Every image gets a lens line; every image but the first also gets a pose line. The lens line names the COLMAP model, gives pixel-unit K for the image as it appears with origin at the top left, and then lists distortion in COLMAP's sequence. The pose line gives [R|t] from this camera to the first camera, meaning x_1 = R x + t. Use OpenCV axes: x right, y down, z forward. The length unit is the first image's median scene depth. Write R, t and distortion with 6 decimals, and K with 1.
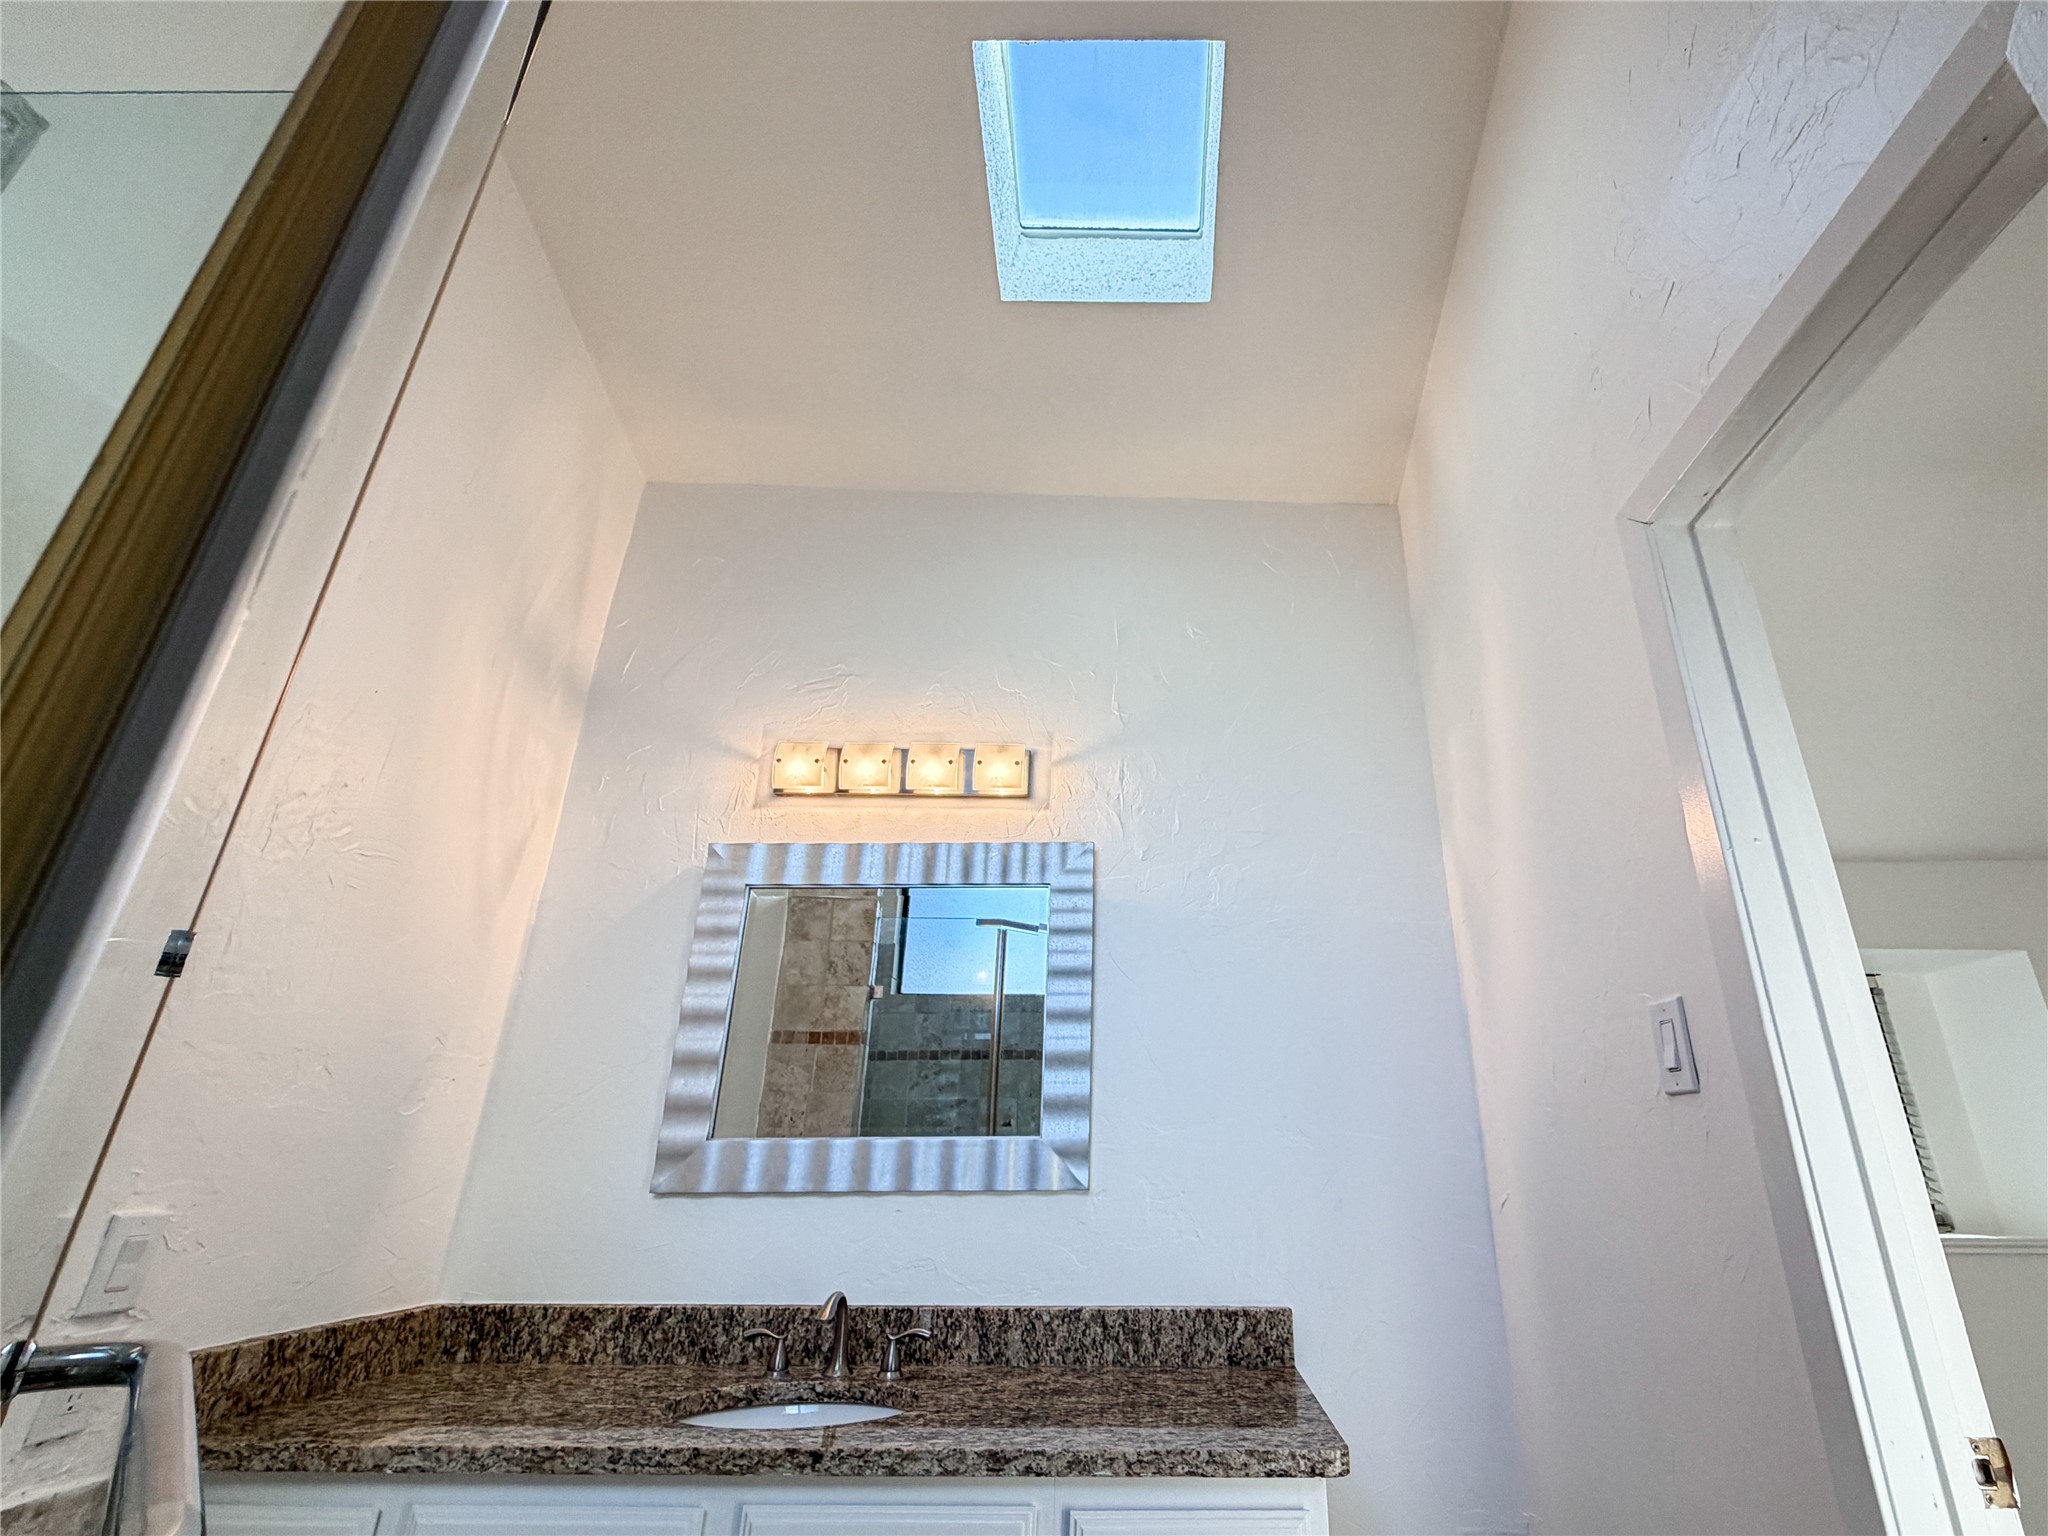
lens RADIAL K [[942.5, 0, 1145.0], [0, 942.5, 766.0], [0, 0, 1]] dist [-0.002879, 0.000131]
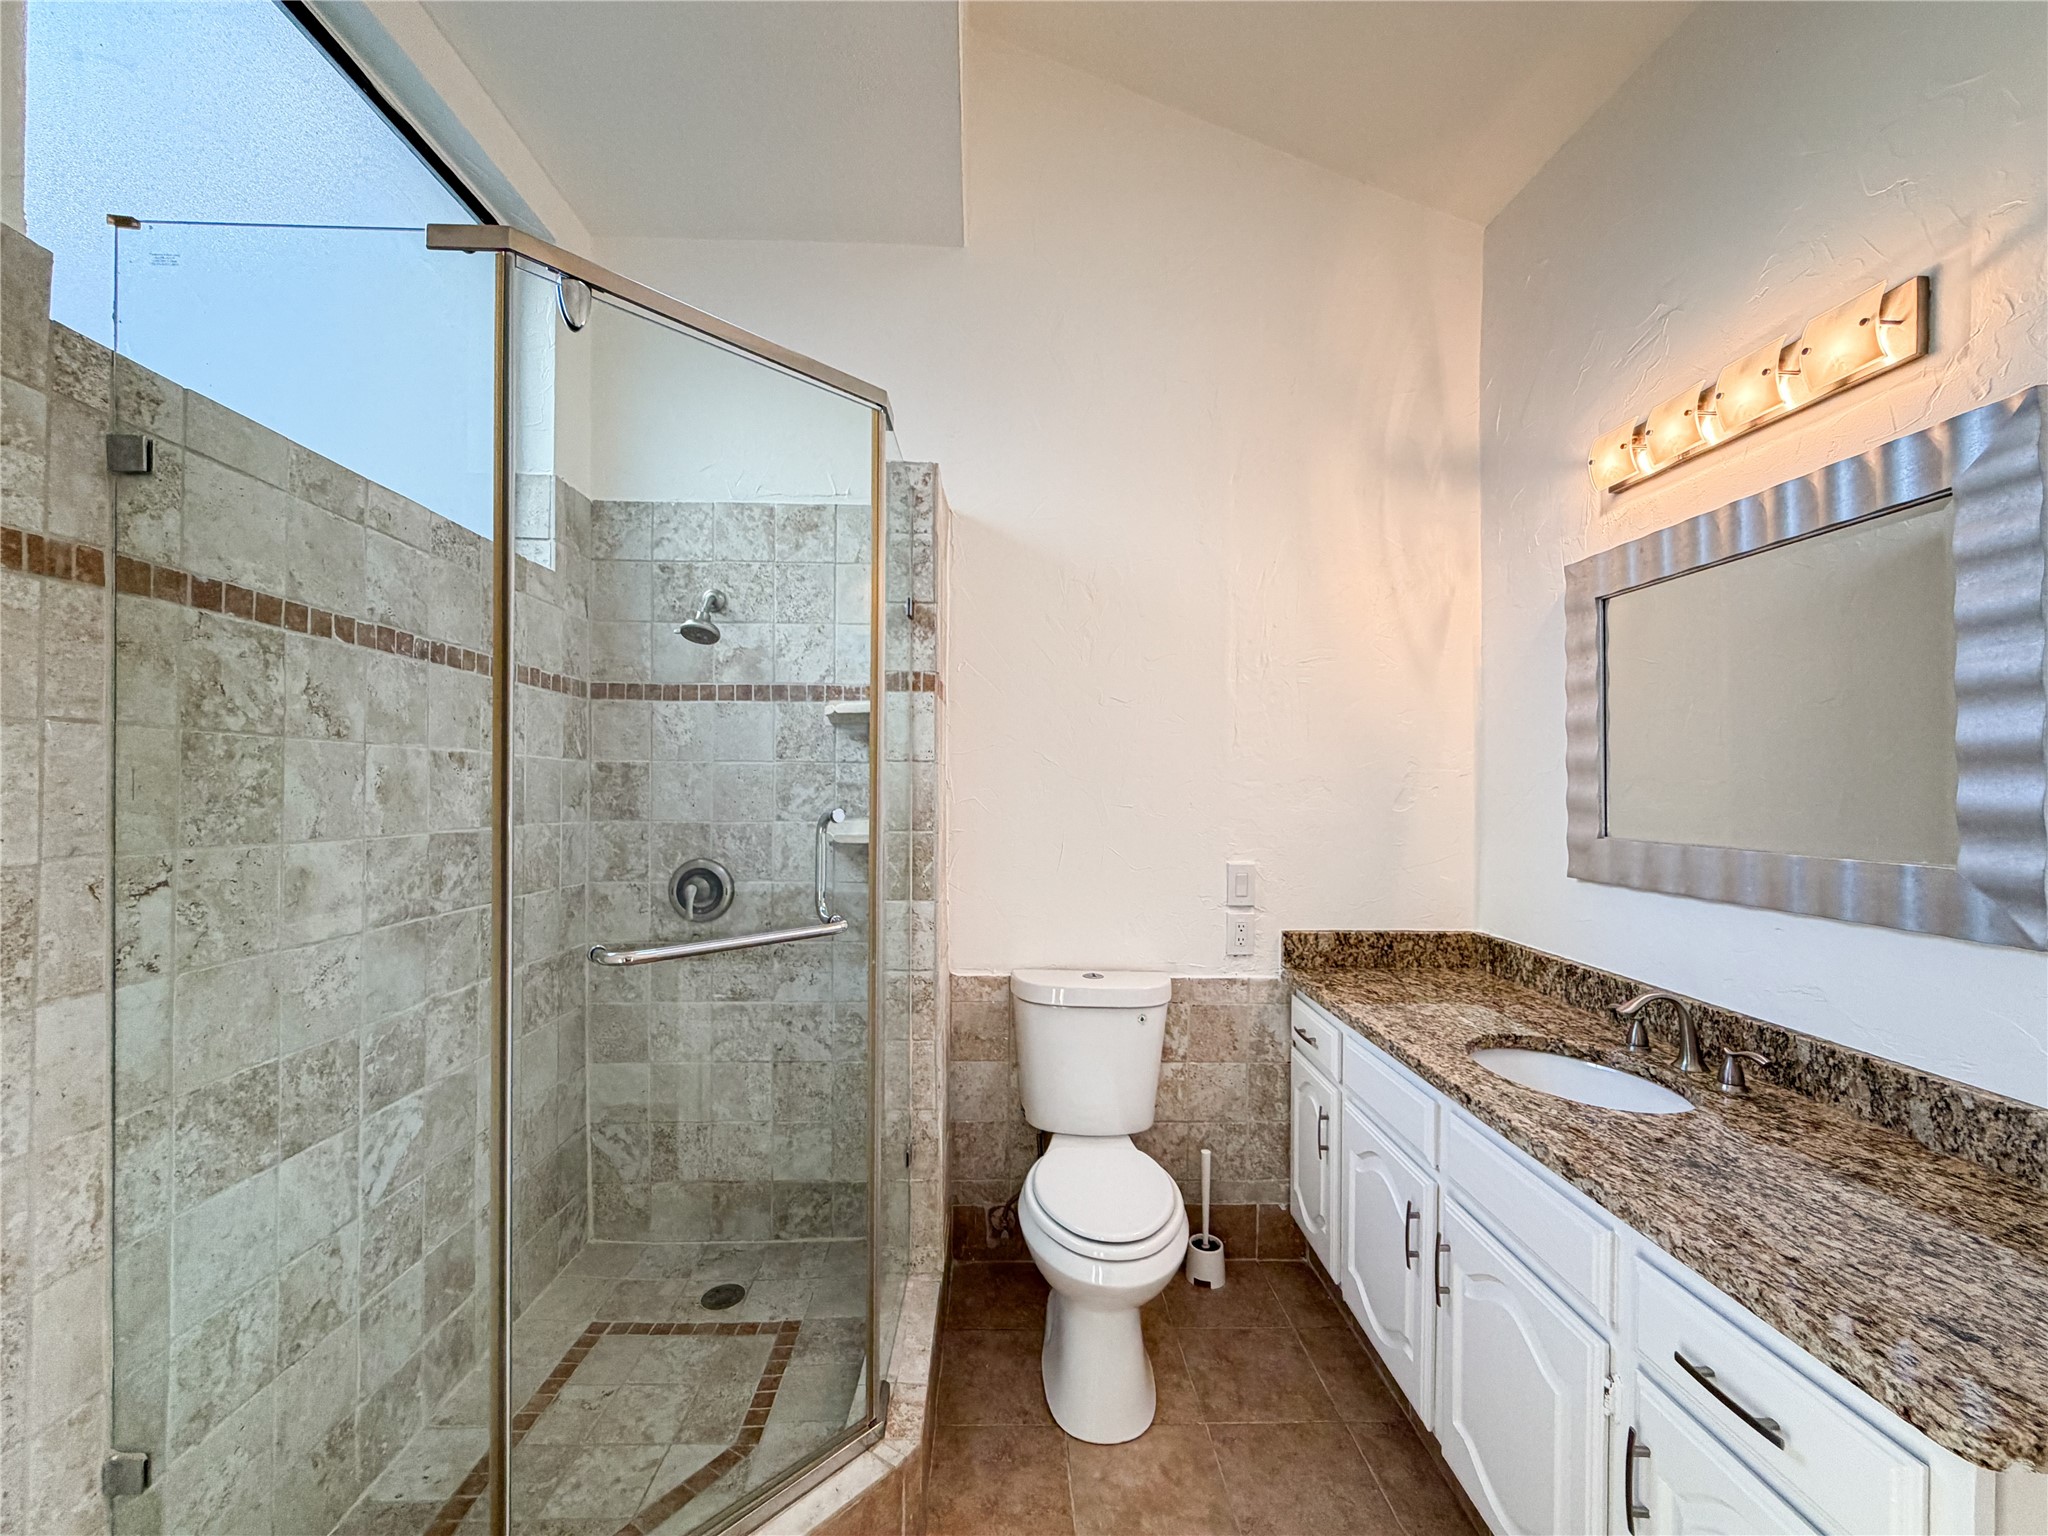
lens RADIAL K [[823.3, 0, 1022.9], [0, 823.3, 780.7], [0, 0, 1]] dist [-0.000381, 0.000355]
pose [[0.033510, -0.001362, -0.999437, 0.506569], [0.378994, 0.925328, 0.011446, 0.079114], [0.924792, -0.379164, 0.031524, 0.412053]]
